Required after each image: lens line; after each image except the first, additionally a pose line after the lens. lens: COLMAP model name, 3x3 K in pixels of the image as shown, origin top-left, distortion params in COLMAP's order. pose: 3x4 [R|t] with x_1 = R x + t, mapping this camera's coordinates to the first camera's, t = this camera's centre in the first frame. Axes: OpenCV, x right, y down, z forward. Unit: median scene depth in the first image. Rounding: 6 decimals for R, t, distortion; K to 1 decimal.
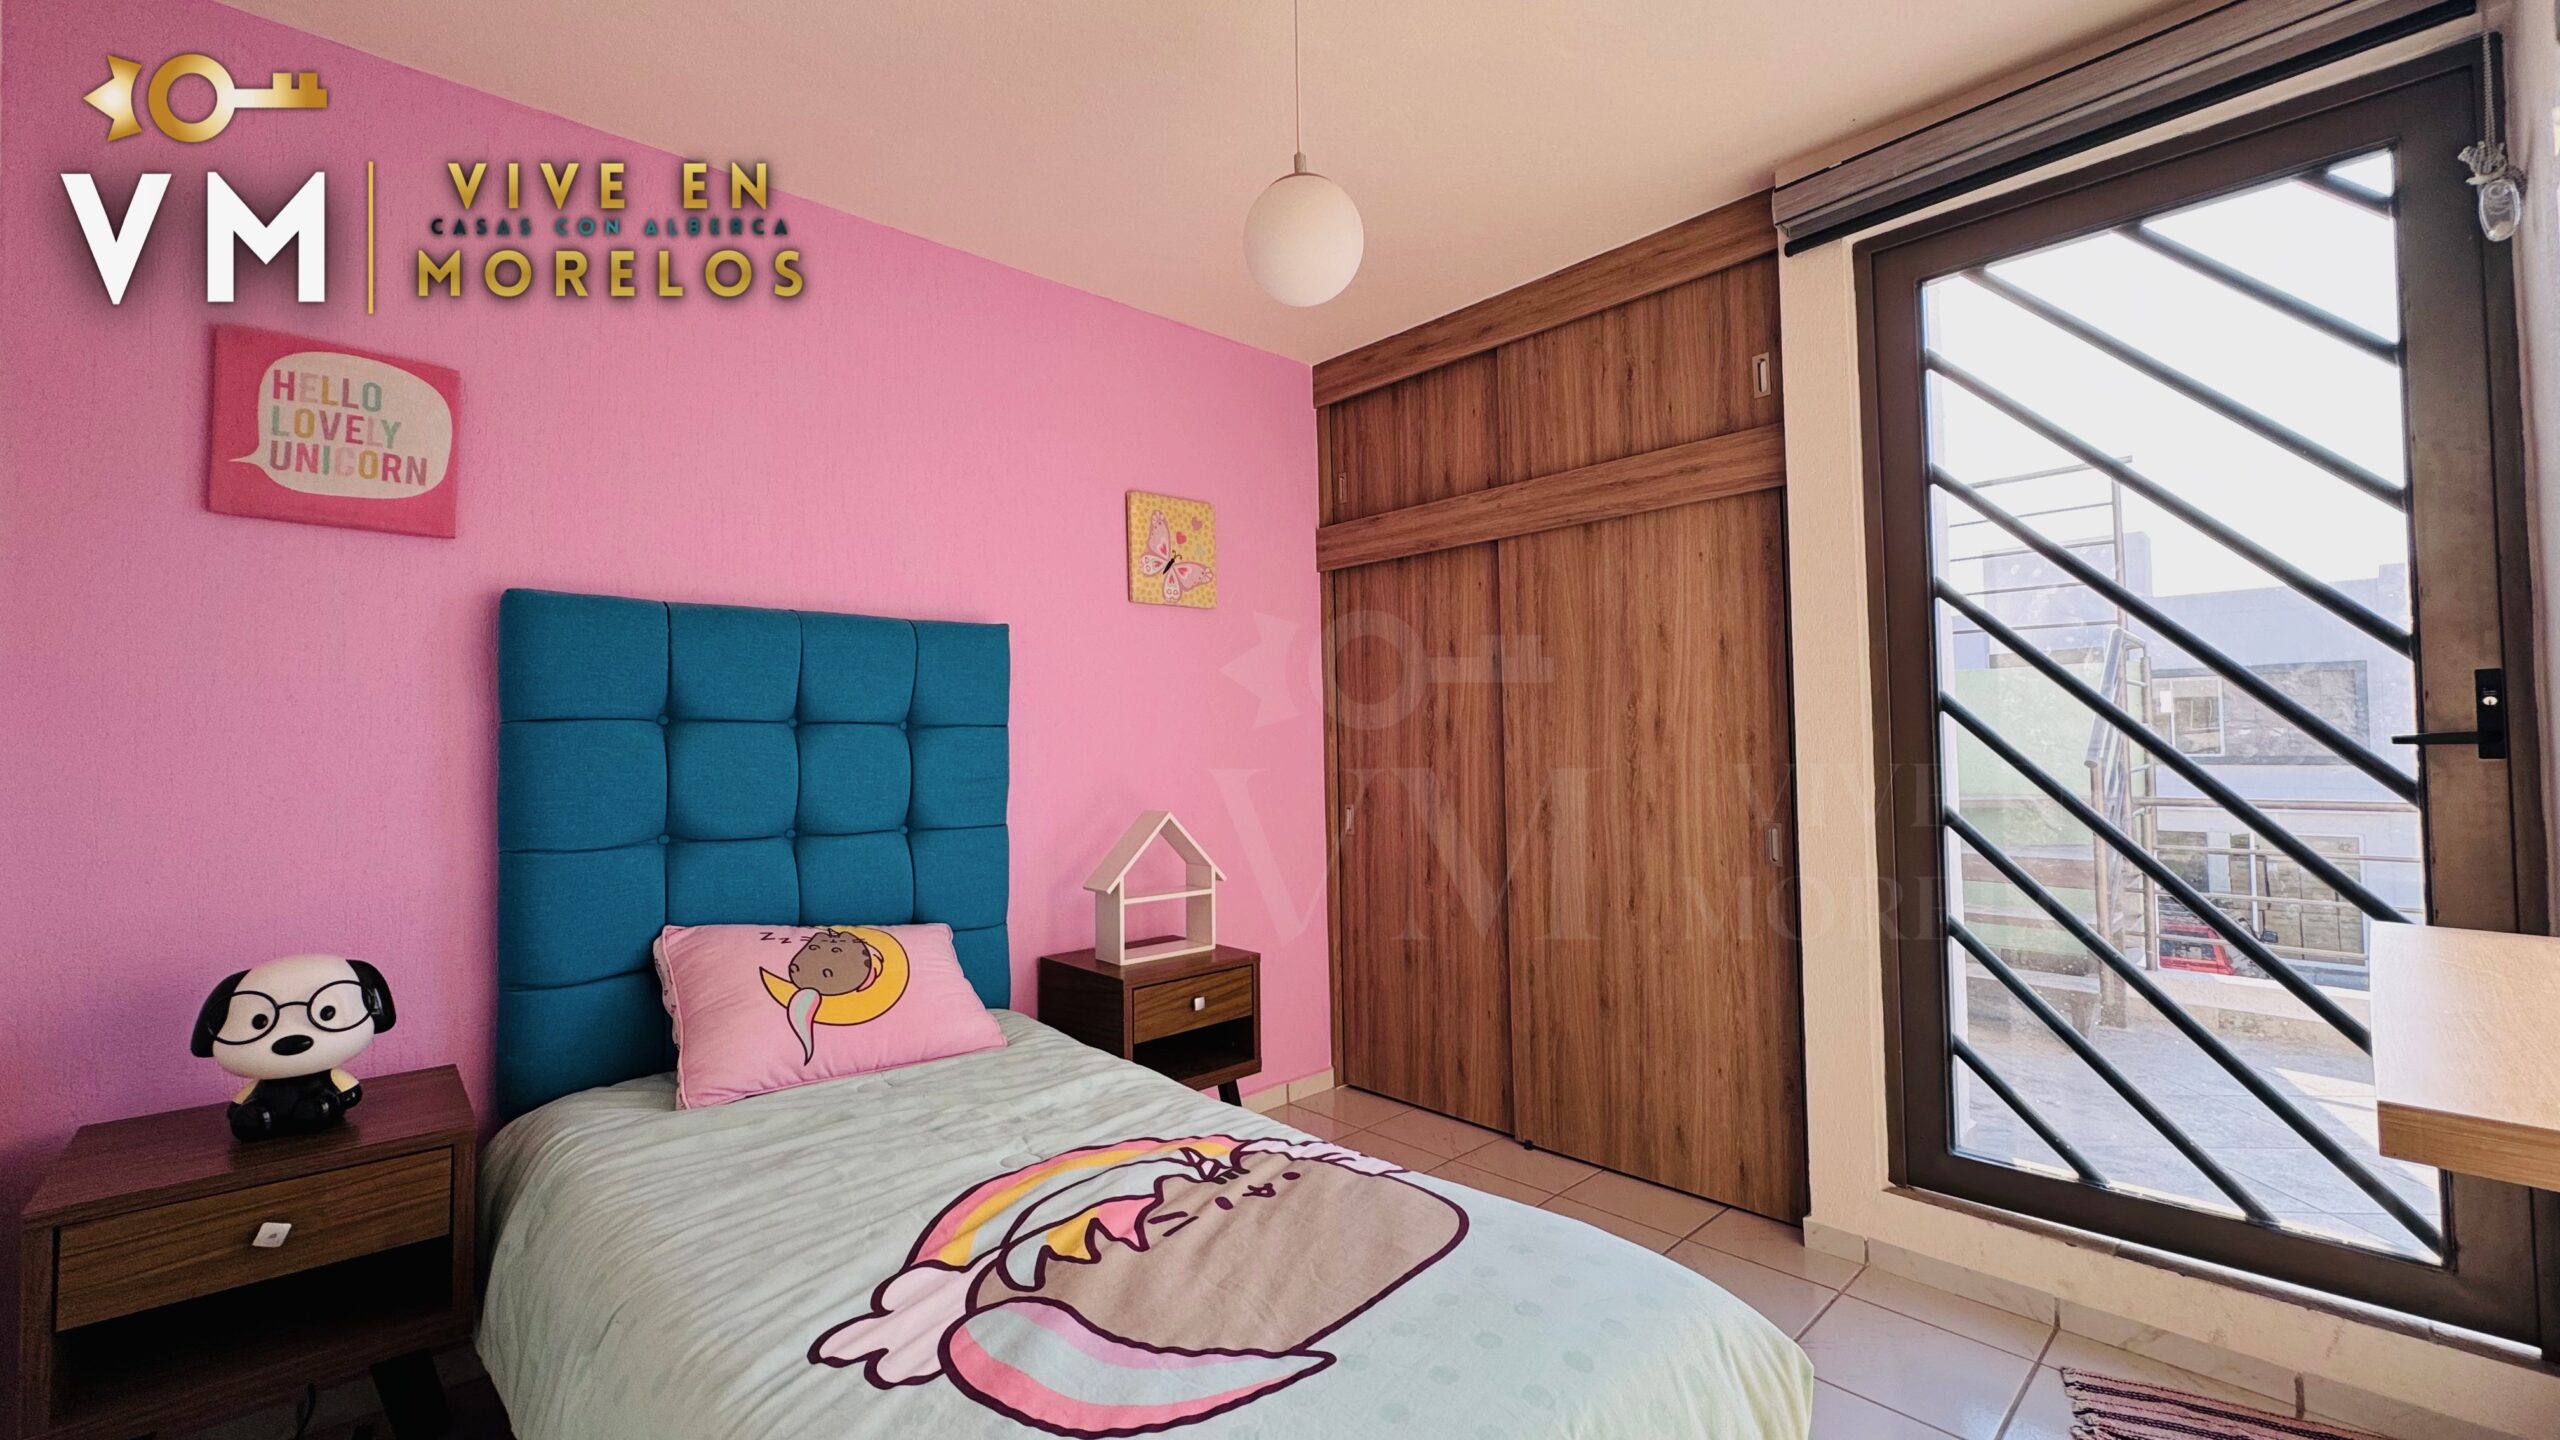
lens RADIAL K [[1009.0, 0, 1270.1], [0, 1009.0, 715.7], [0, 0, 1]] dist [-0.001095, 0.000152]
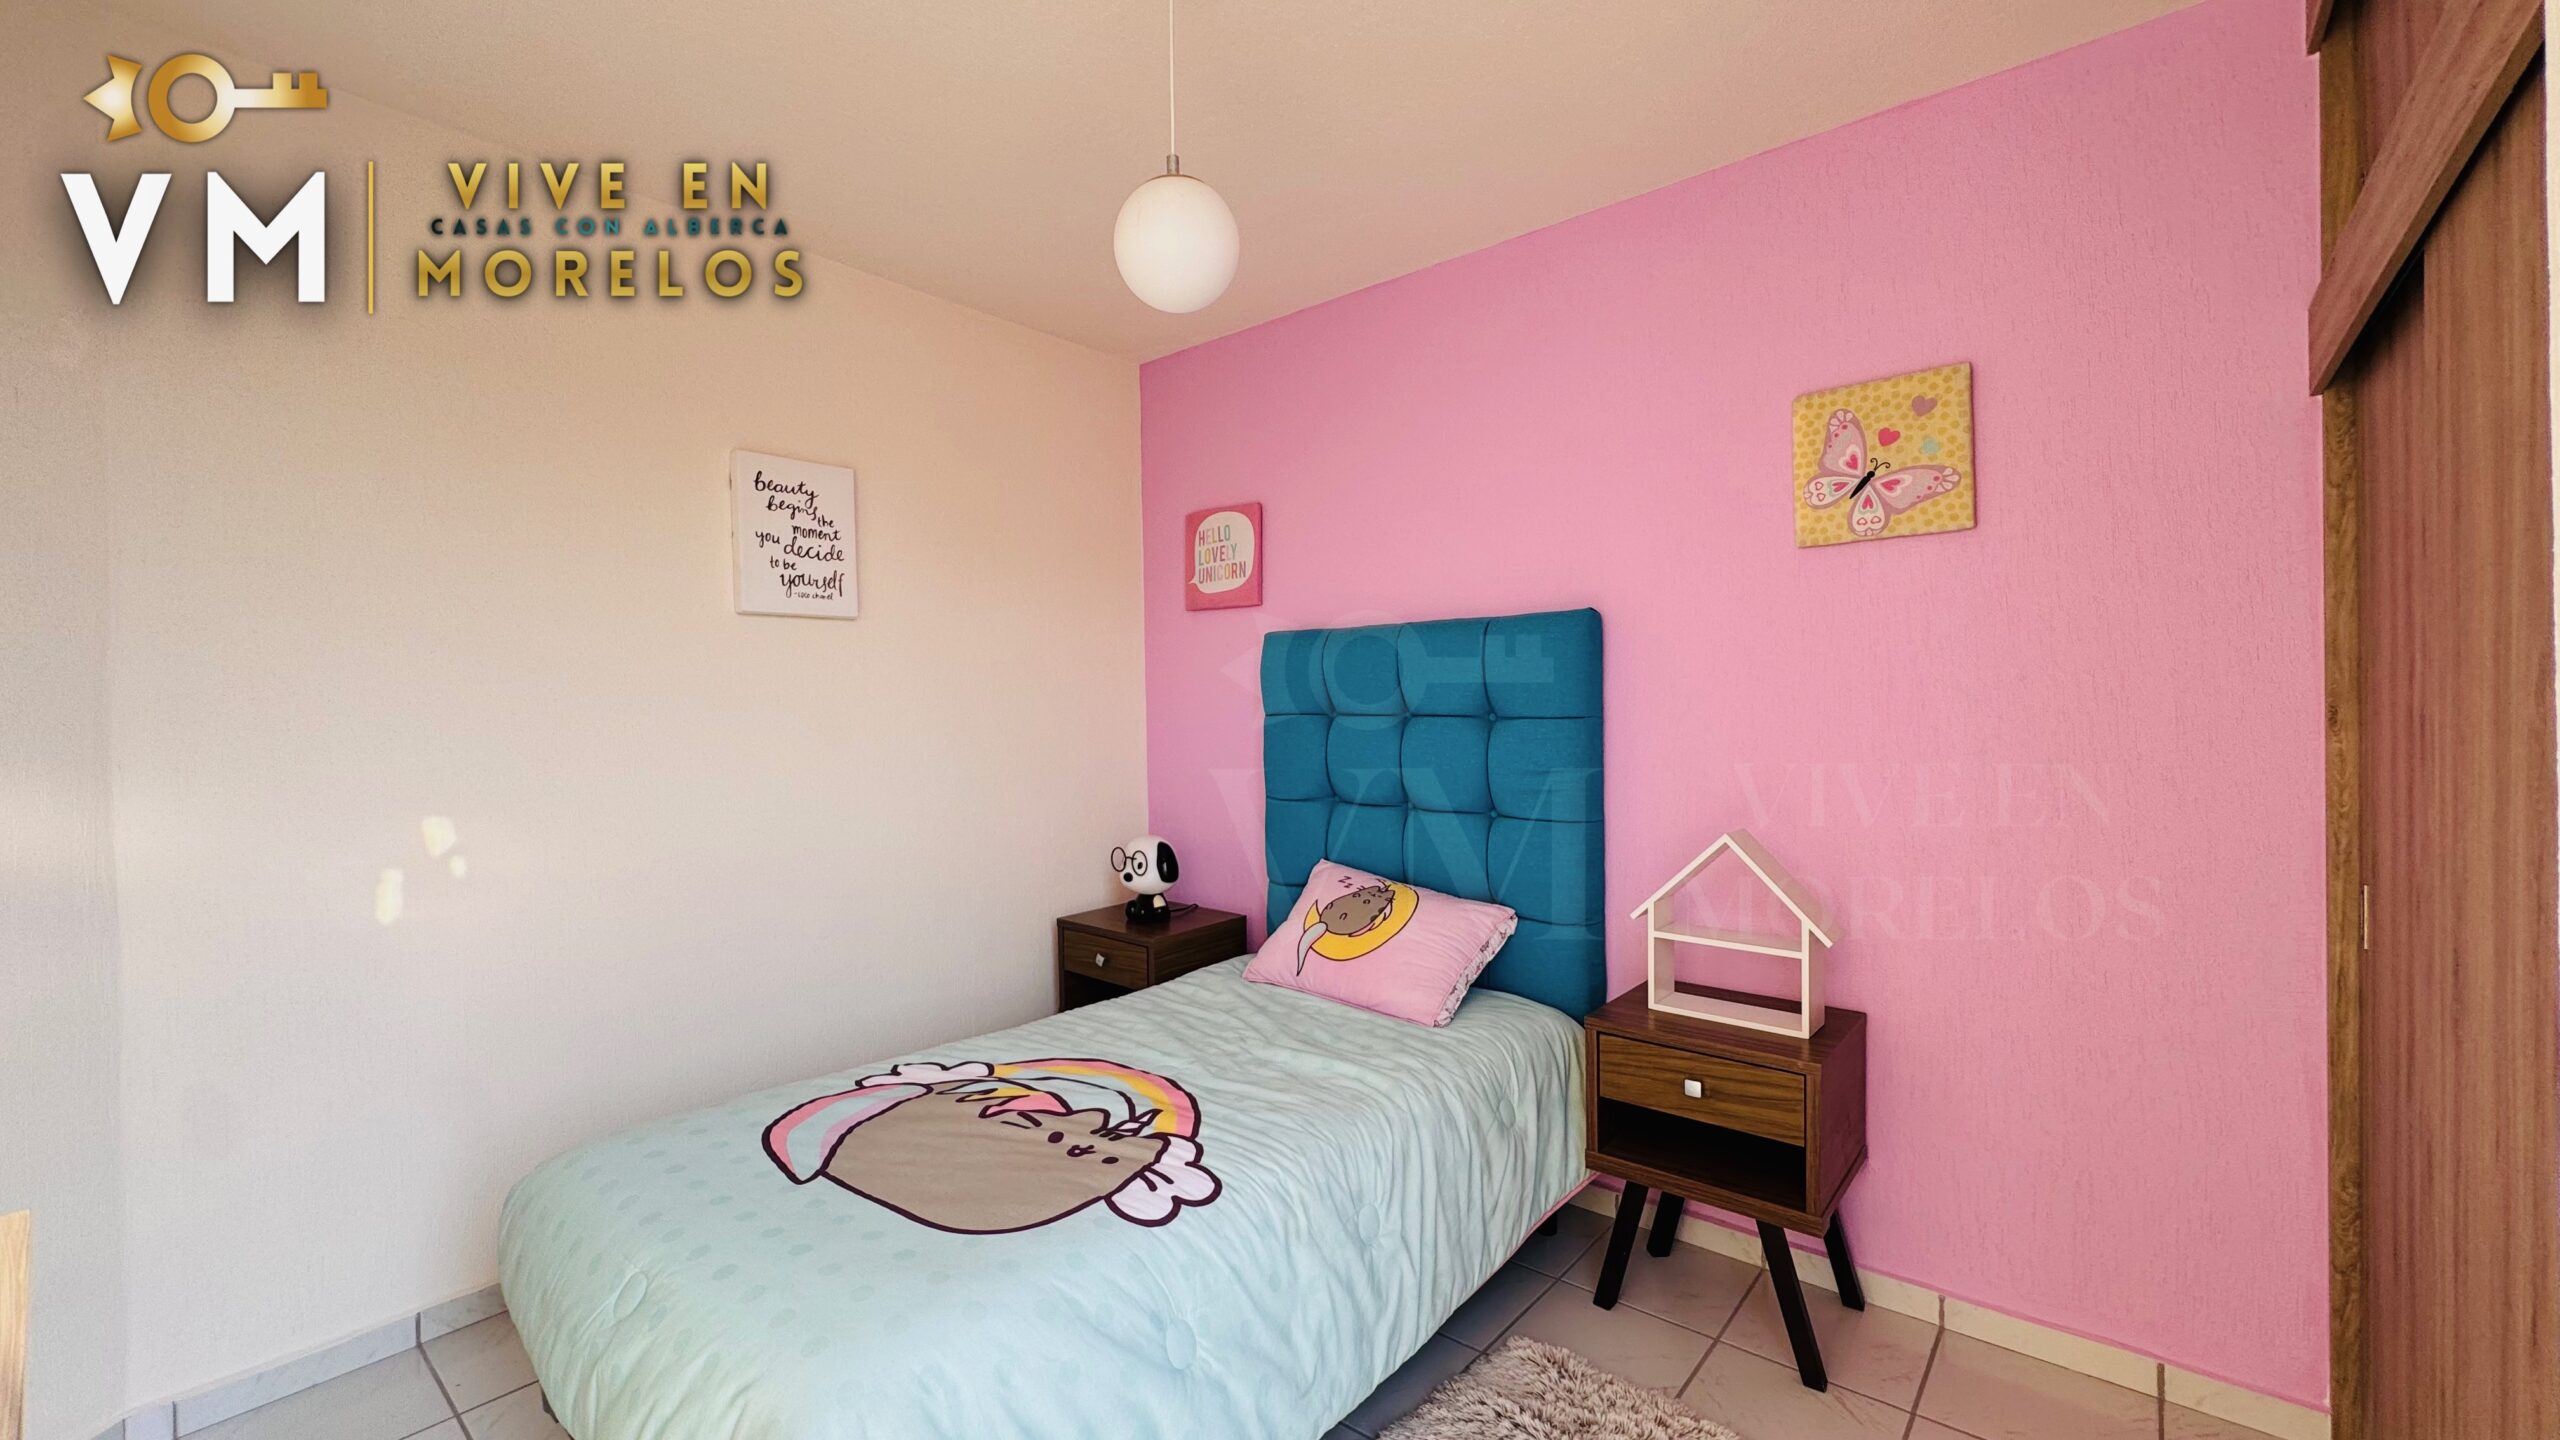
lens RADIAL K [[1009.0, 0, 1273.9], [0, 1009.0, 714.4], [0, 0, 1]] dist [-0.001095, 0.000152]
pose [[0.130958, 0.019924, -0.991188, 0.933574], [0.036457, 0.999025, 0.024898, -0.039414], [0.990717, -0.039396, 0.130103, 0.878835]]
